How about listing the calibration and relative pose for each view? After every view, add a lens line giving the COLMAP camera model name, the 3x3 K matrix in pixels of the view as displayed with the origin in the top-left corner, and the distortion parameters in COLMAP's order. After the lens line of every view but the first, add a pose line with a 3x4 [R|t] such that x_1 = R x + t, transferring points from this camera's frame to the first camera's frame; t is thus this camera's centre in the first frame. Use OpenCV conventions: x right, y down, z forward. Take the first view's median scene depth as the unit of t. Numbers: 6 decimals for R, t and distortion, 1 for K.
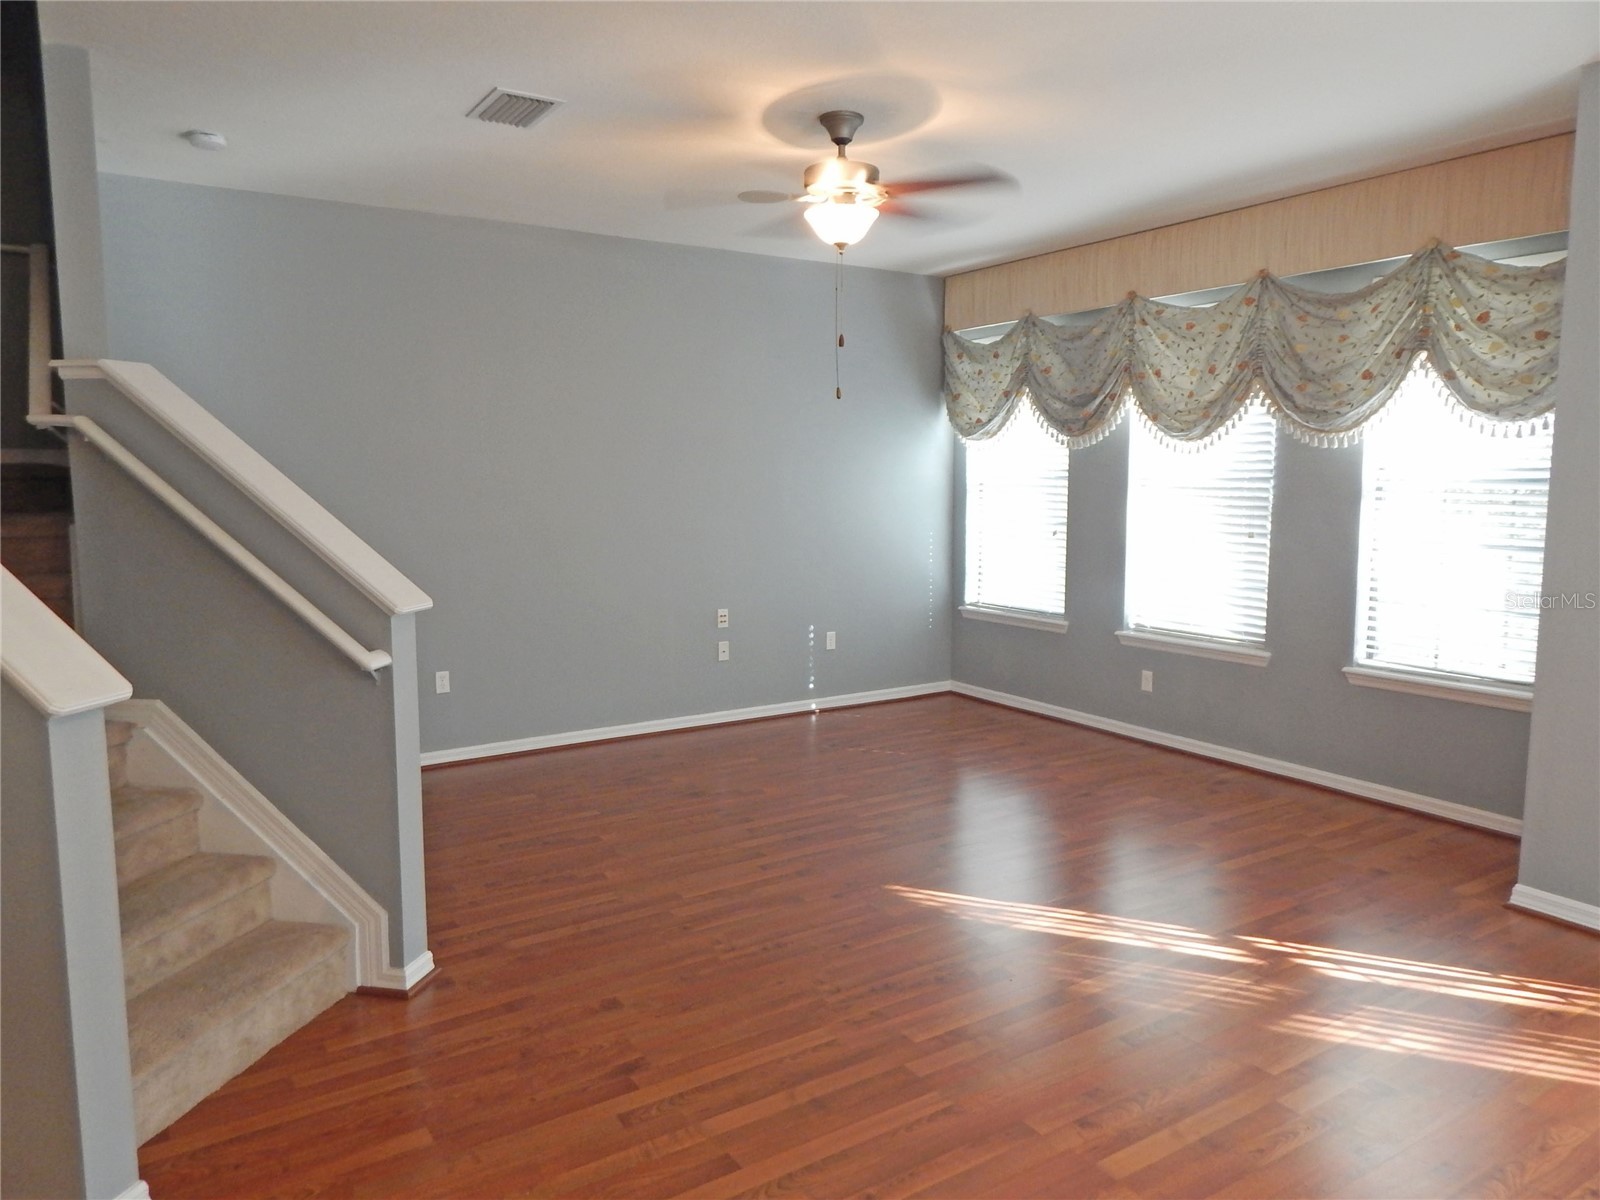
lens RADIAL K [[1072.1, 0, 812.5], [0, 1072.1, 593.3], [0, 0, 1]] dist [0.012716, -0.013093]
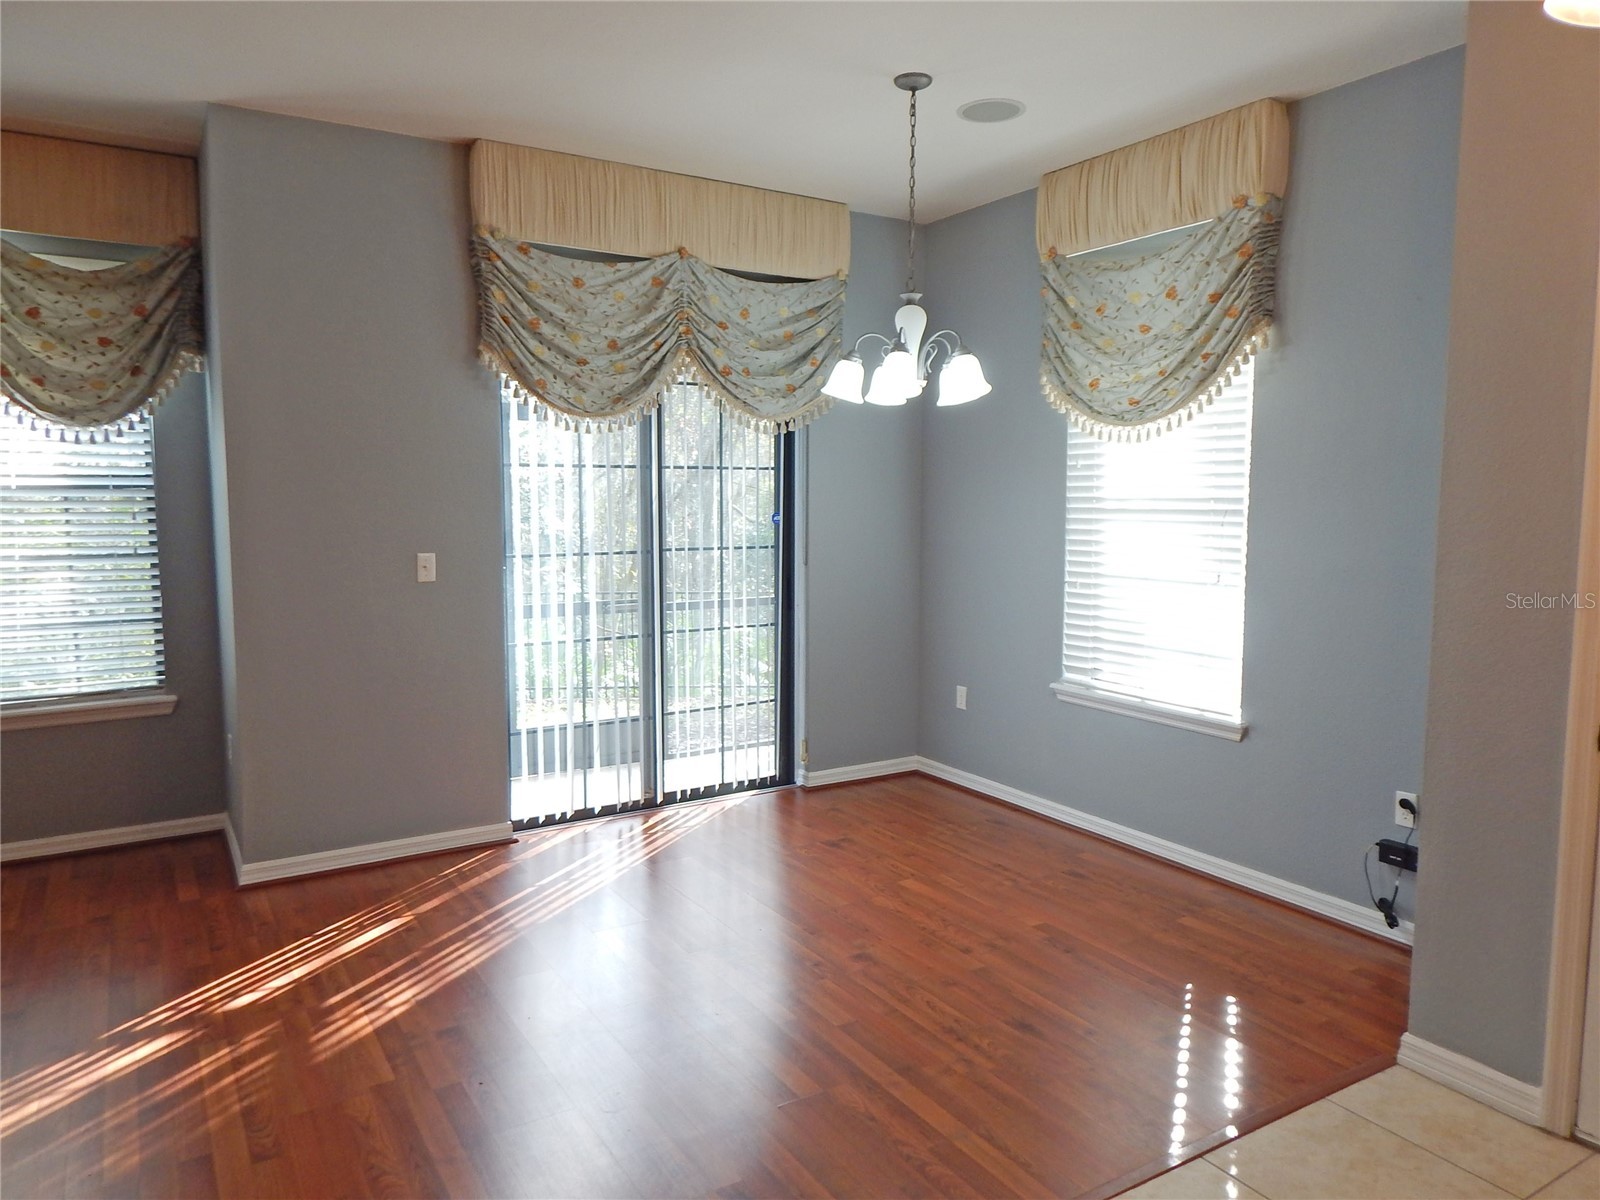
lens RADIAL K [[1072.1, 0, 799.7], [0, 1072.1, 592.1], [0, 0, 1]] dist [0.012716, -0.013093]
pose [[0.020438, -0.092514, 0.995502, -0.251713], [0.107958, 0.990092, 0.089795, -0.022846], [-0.993945, 0.105638, 0.030224, 0.270752]]
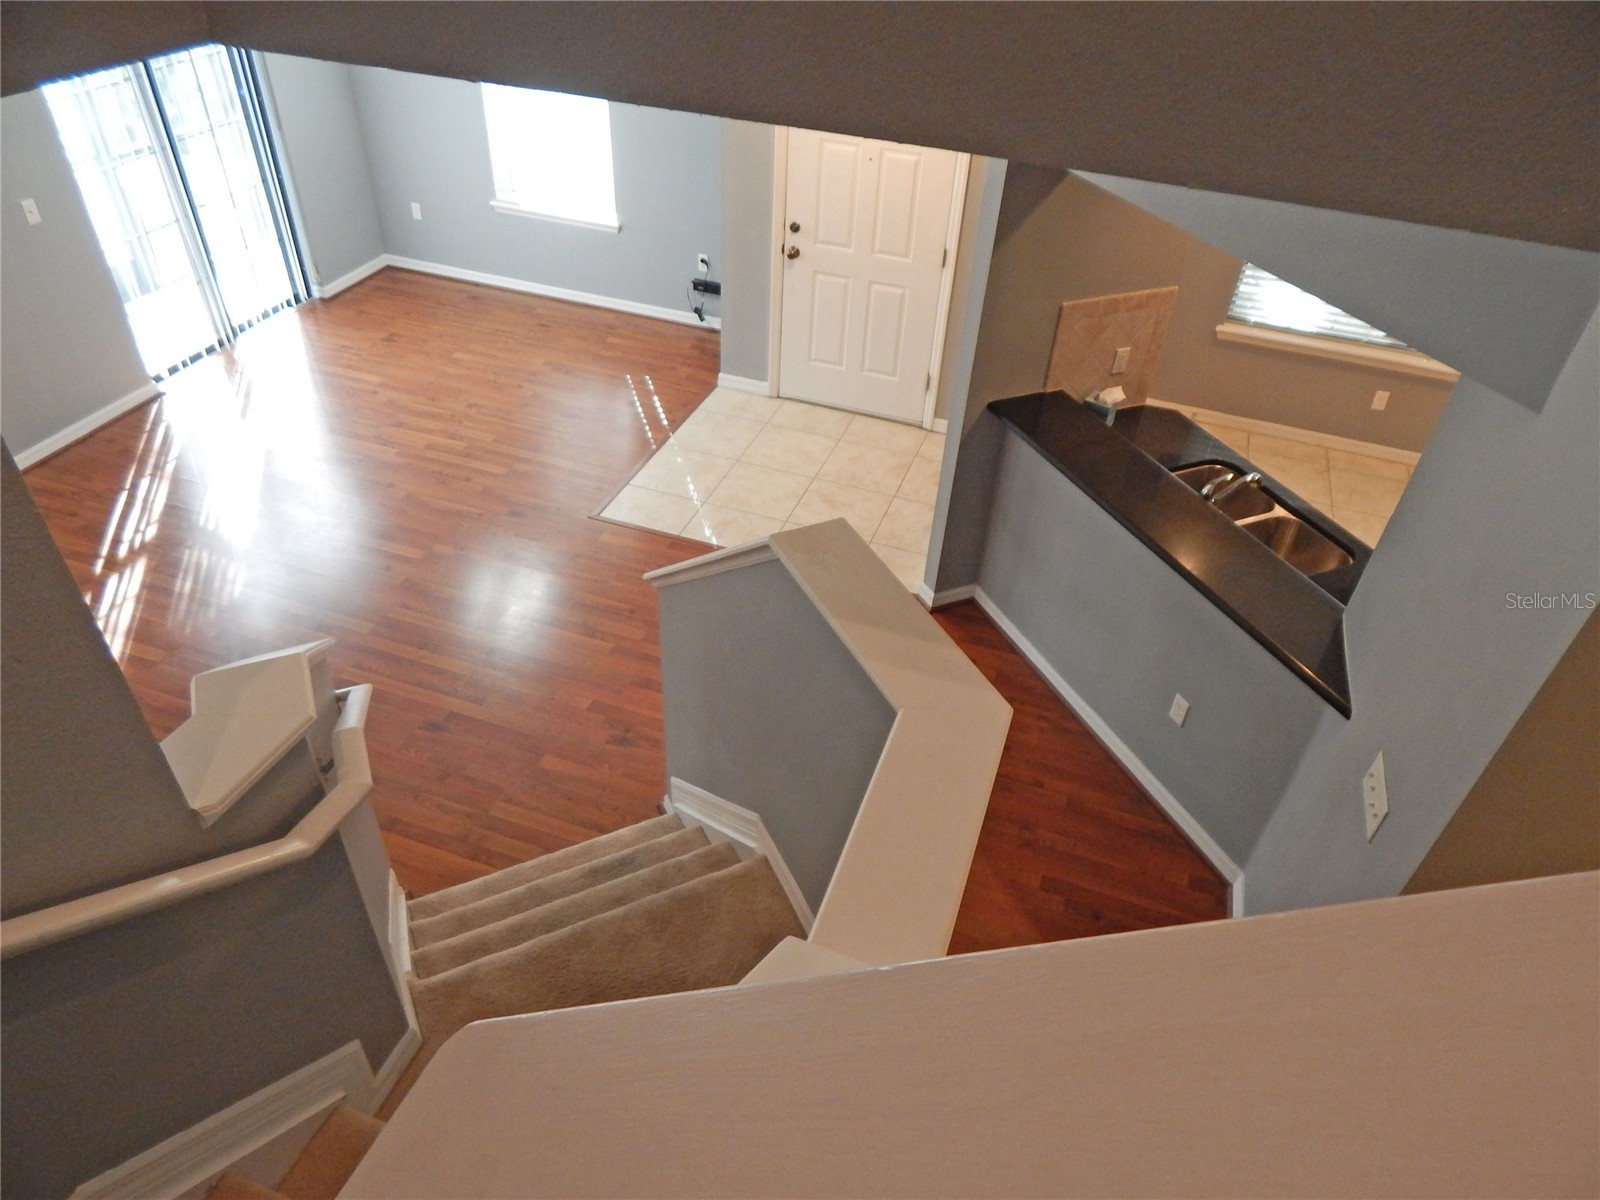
lens RADIAL K [[1072.1, 0, 802.8], [0, 1072.1, 583.7], [0, 0, 1]] dist [0.012716, -0.013093]
pose [[-0.610006, -0.508832, 0.607439, -0.673717], [0.046661, 0.742188, 0.668565, -0.369048], [-0.791022, 0.436172, -0.428997, 0.572650]]
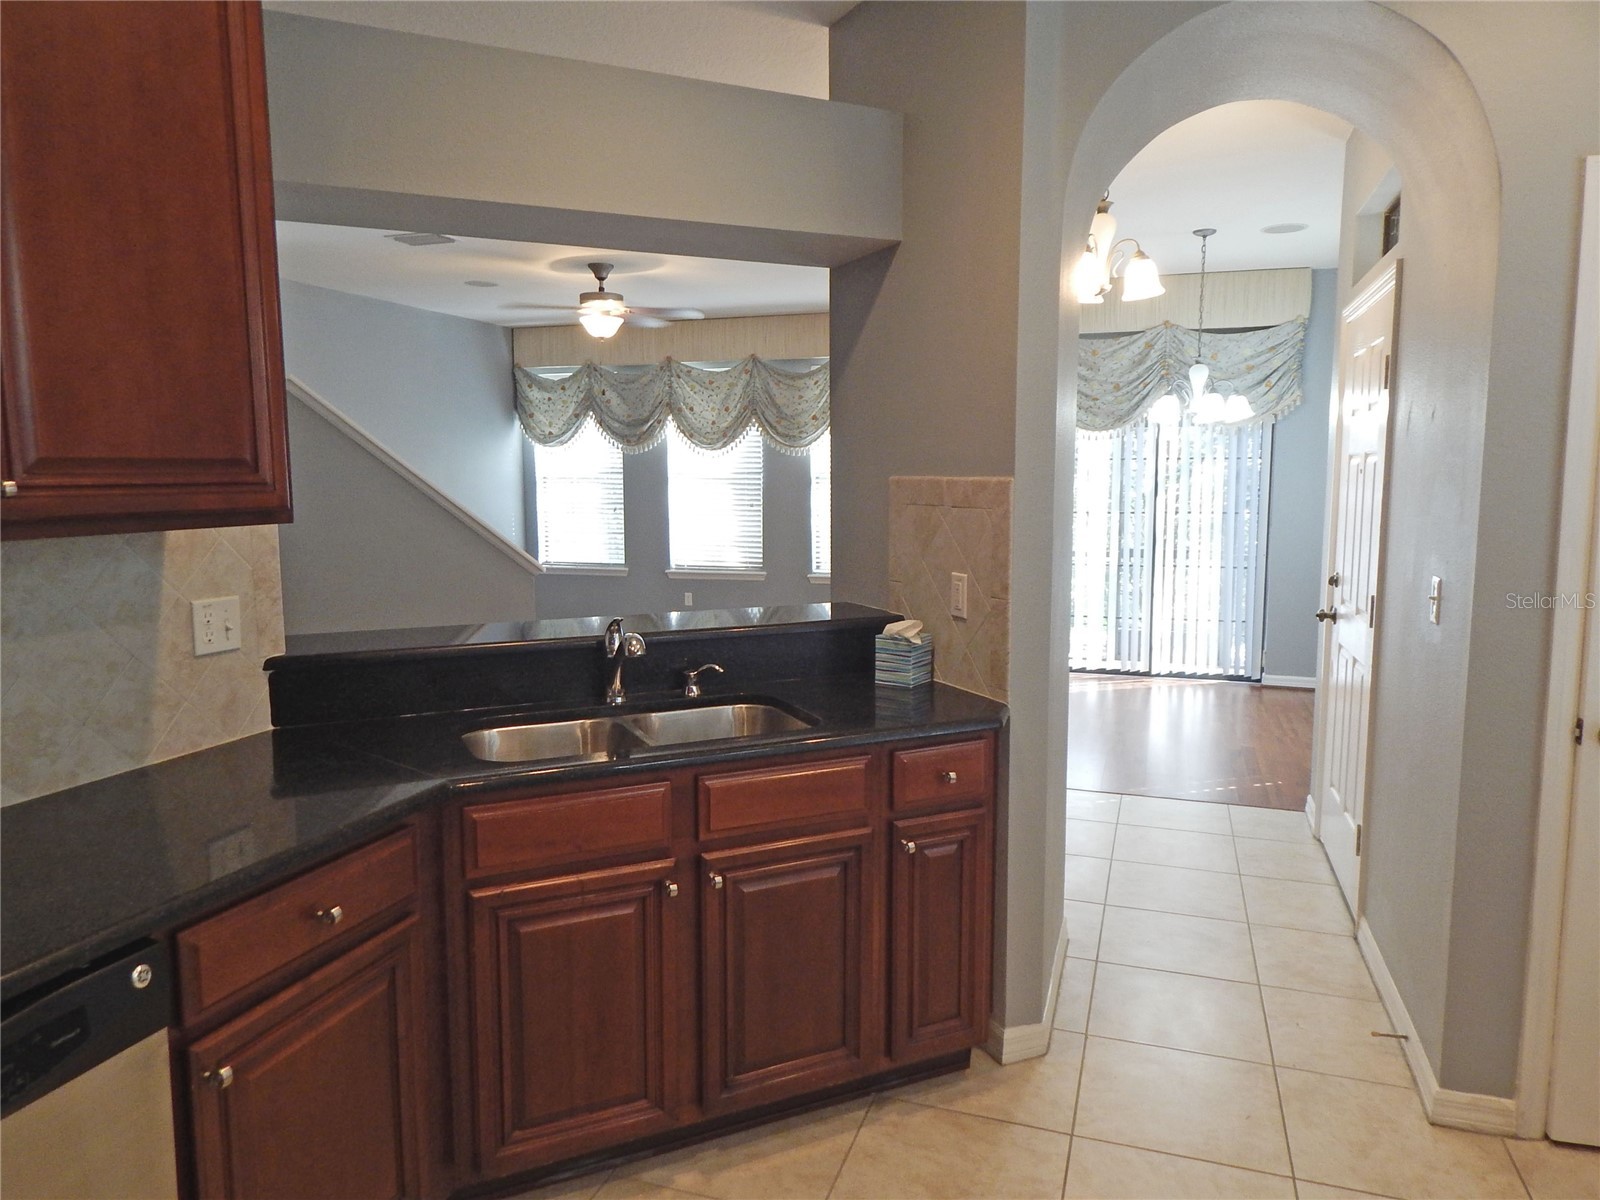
lens RADIAL K [[1072.1, 0, 799.7], [0, 1072.1, 595.3], [0, 0, 1]] dist [0.012716, -0.013093]
pose [[0.788917, -0.075355, 0.609862, -0.596385], [0.070989, 0.996984, 0.031356, 0.042031], [-0.610385, 0.018556, 0.791887, -0.415120]]
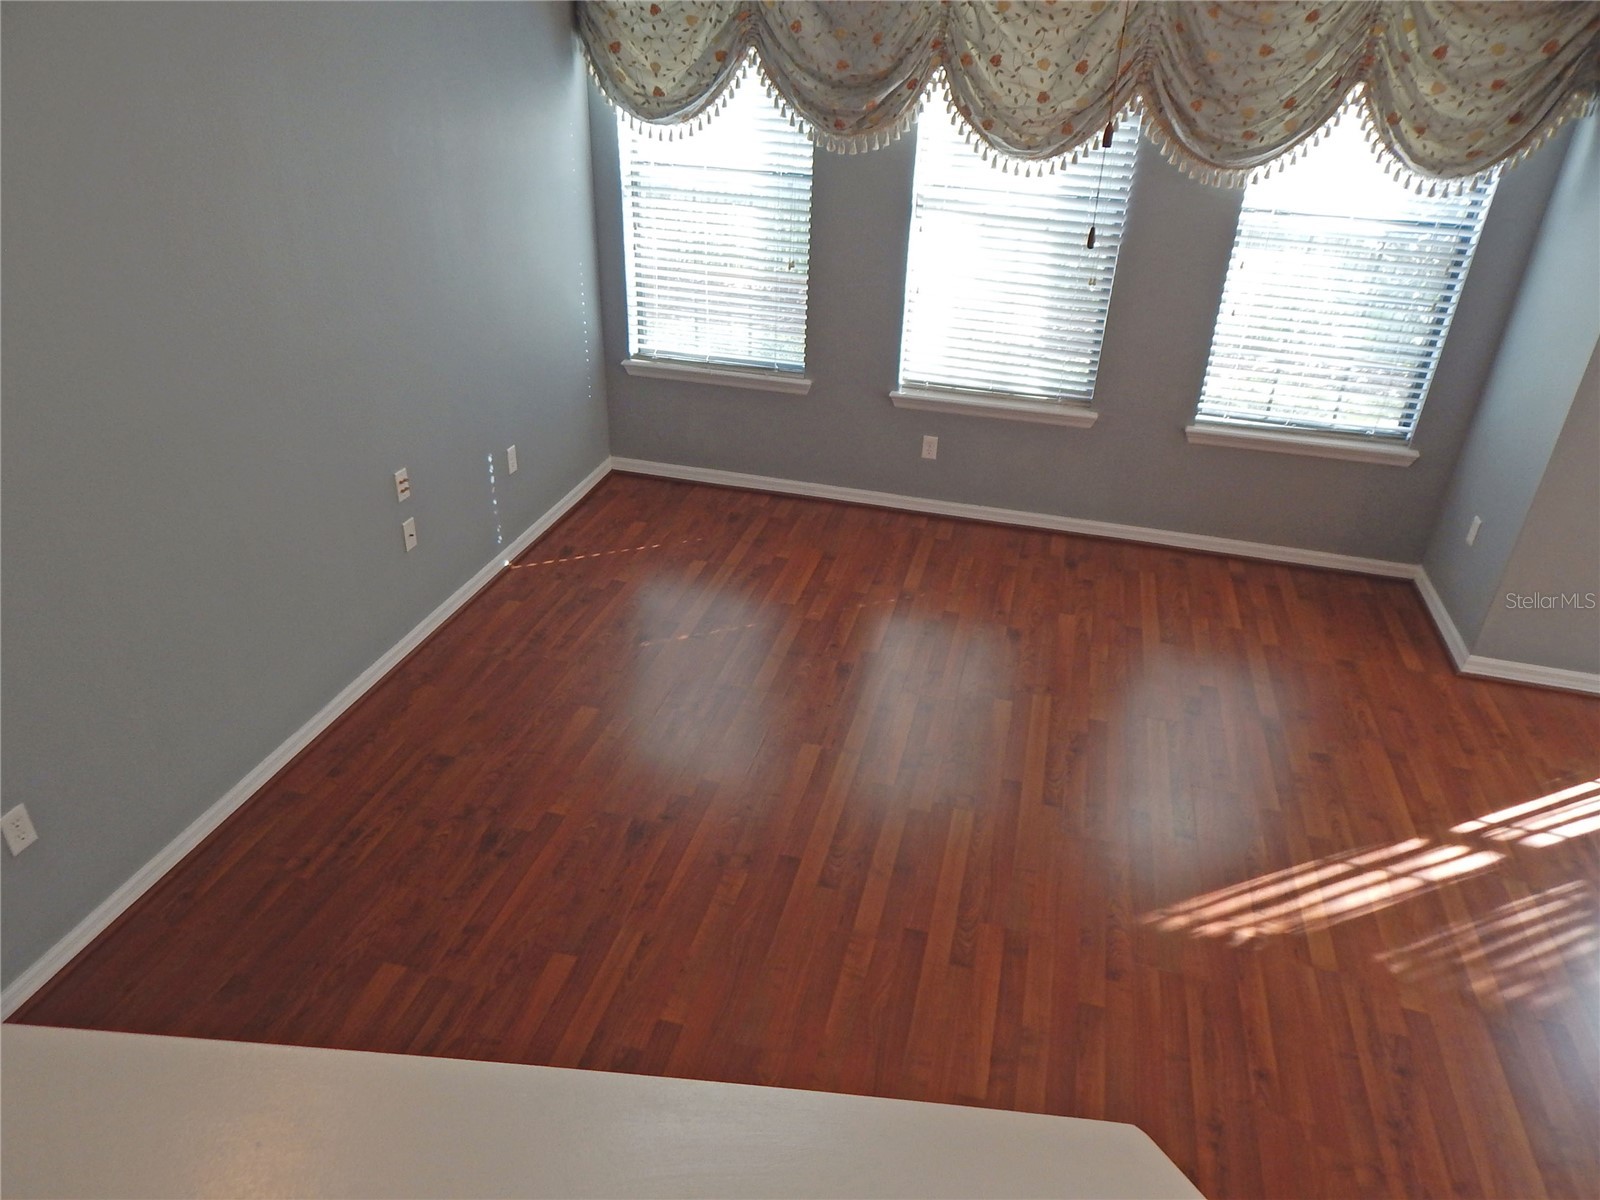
lens RADIAL K [[1072.1, 0, 806.1], [0, 1072.1, 599.0], [0, 0, 1]] dist [0.012716, -0.013093]
pose [[0.737590, -0.308199, 0.600811, -0.351487], [0.037367, 0.907029, 0.419407, -0.191959], [-0.674214, -0.286899, 0.680532, 0.497018]]
